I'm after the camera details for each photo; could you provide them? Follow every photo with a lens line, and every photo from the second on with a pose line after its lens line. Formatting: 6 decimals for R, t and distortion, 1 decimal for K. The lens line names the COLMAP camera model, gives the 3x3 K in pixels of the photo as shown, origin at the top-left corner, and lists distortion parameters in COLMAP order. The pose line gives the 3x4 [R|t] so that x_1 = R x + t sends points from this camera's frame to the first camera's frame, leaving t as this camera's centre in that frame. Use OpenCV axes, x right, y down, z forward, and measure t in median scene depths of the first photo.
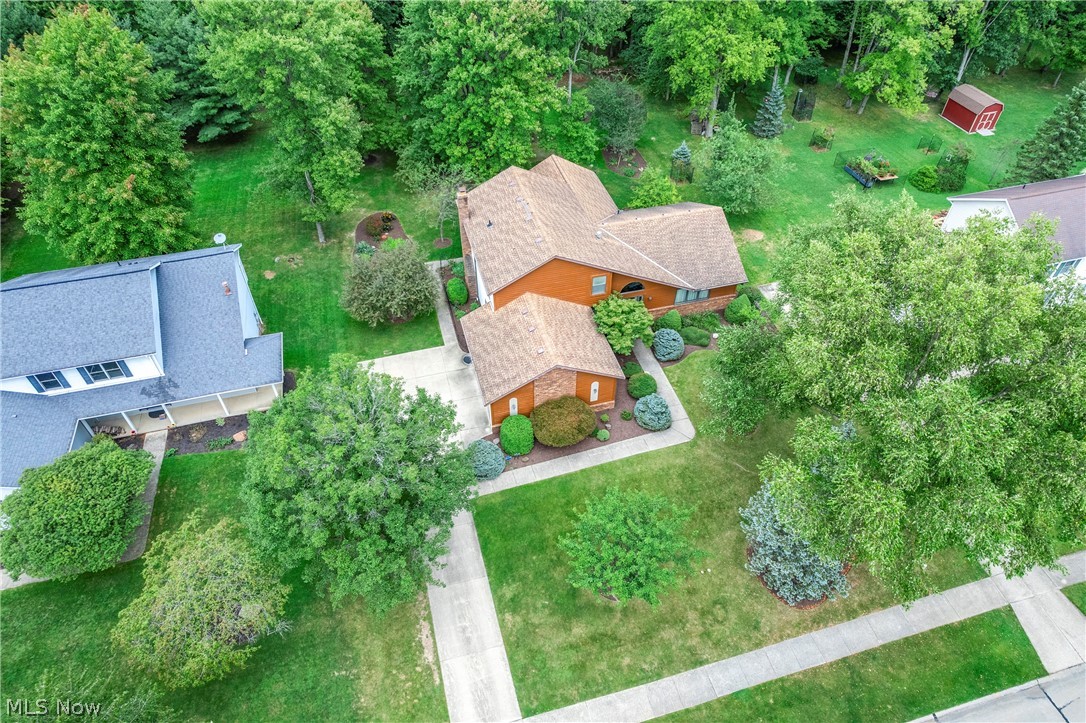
lens RADIAL K [[694.9, 0, 549.7], [0, 694.9, 365.7], [0, 0, 1]] dist [-0.081874, 0.070855]
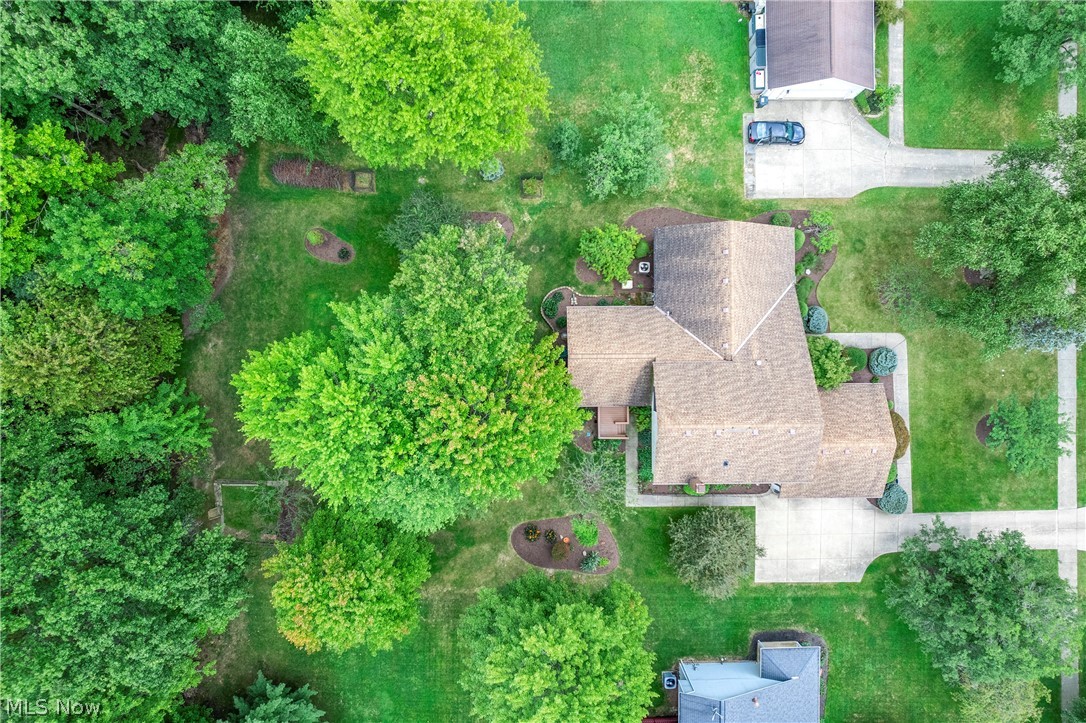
lens RADIAL K [[694.9, 0, 549.7], [0, 694.9, 365.7], [0, 0, 1]] dist [-0.081874, 0.070855]
pose [[0.263890, -0.964326, -0.020894, 0.006663], [0.682096, 0.171254, 0.710927, -1.154379], [-0.681988, -0.201858, 0.702955, 0.498524]]
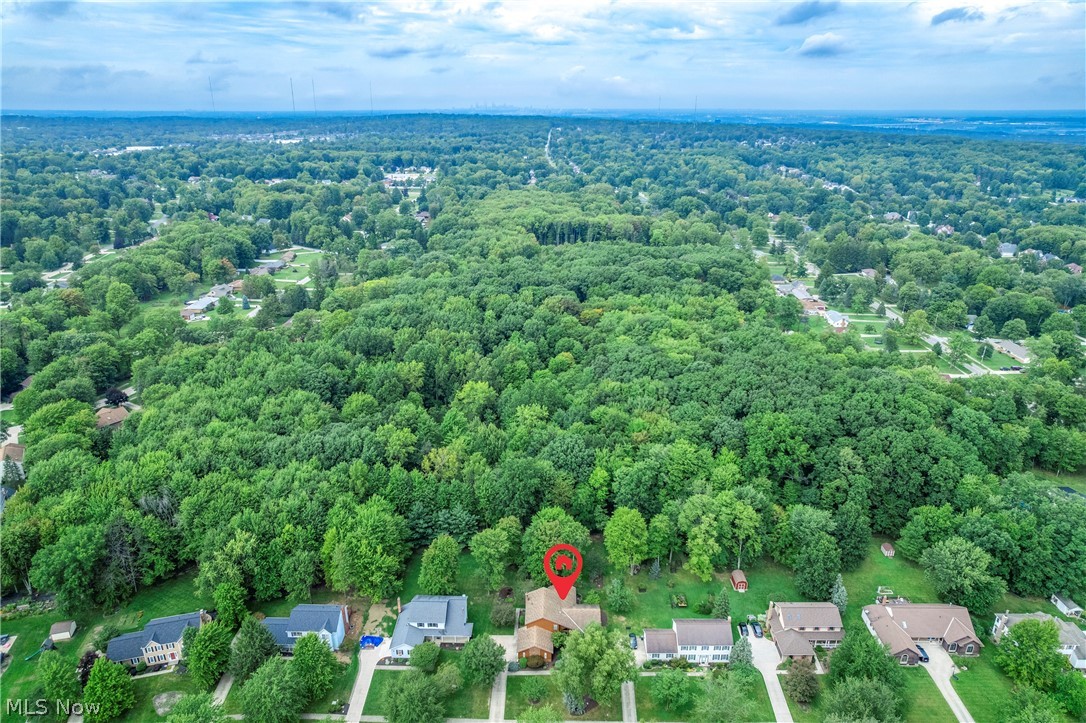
lens RADIAL K [[694.9, 0, 549.7], [0, 694.9, 365.7], [0, 0, 1]] dist [-0.081874, 0.070855]
pose [[0.959494, 0.100636, -0.263141, 0.860067], [-0.197800, 0.905739, -0.374850, 0.003142], [0.200613, 0.411716, 0.888957, -2.828221]]
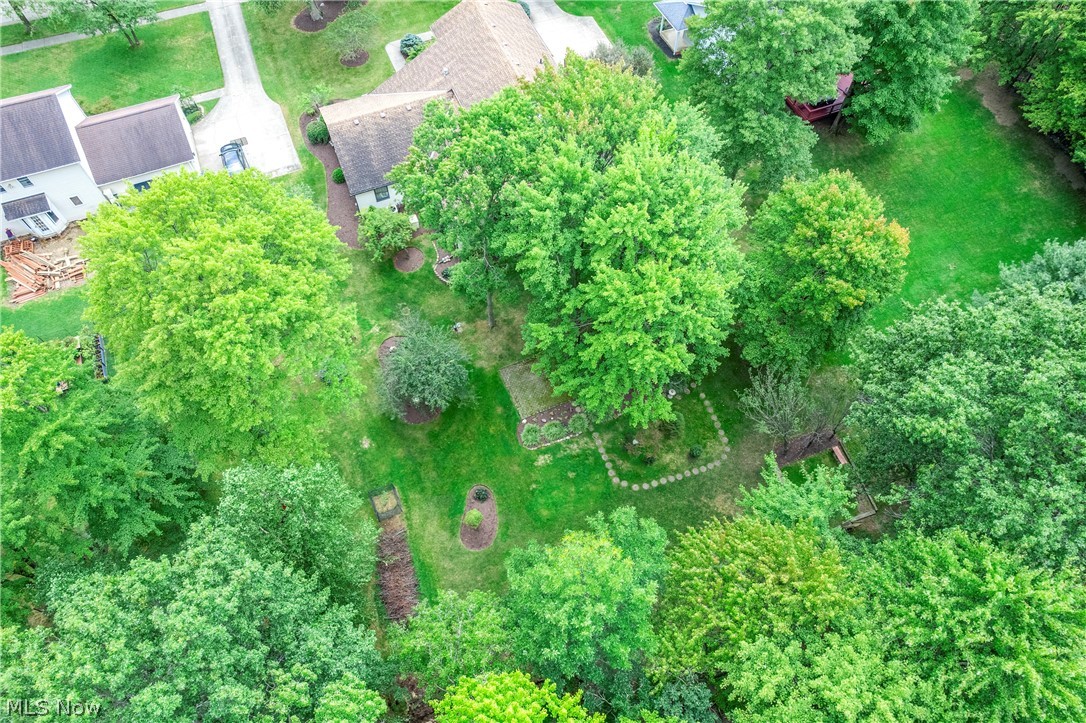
lens RADIAL K [[694.9, 0, 549.7], [0, 694.9, 365.7], [0, 0, 1]] dist [-0.081874, 0.070855]
pose [[-0.991853, 0.094244, -0.085706, 0.045824], [-0.106307, -0.241662, 0.964520, -1.452771], [0.070188, 0.965773, 0.249712, 1.227971]]
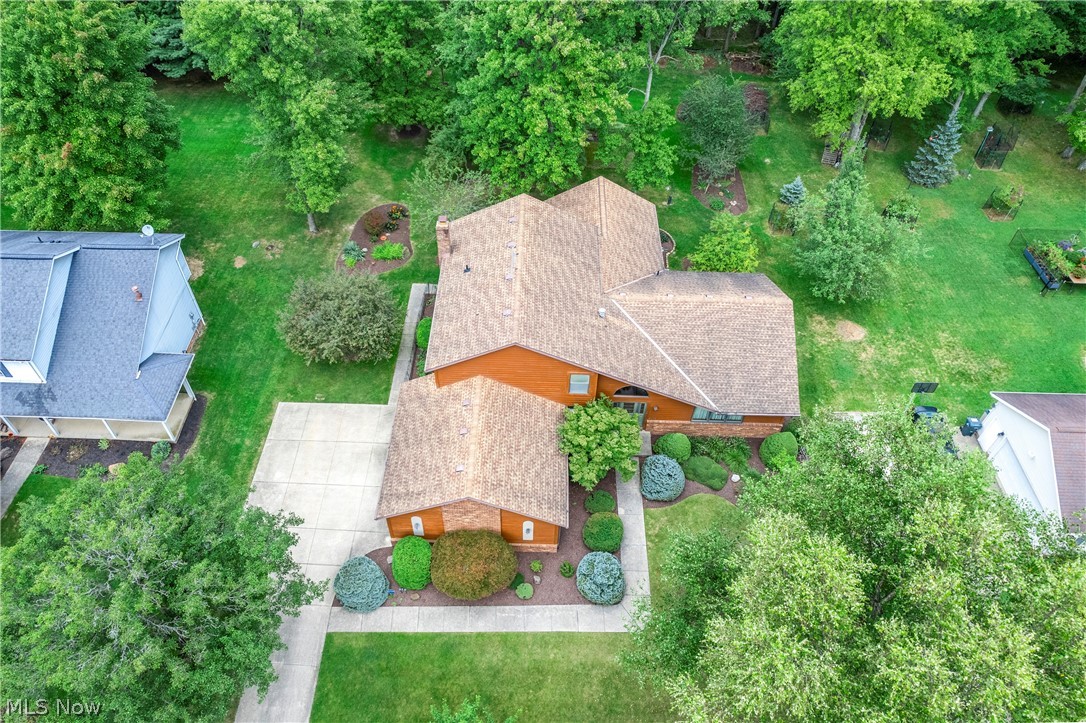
lens RADIAL K [[760.4, 0, 513.5], [0, 760.4, 338.2], [0, 0, 1]] dist [-0.079315, 0.063969]
pose [[0.950705, 0.217446, -0.221082, 0.170110], [-0.211115, 0.976068, 0.052172, -0.188057], [0.227136, -0.002927, 0.973859, 0.188608]]
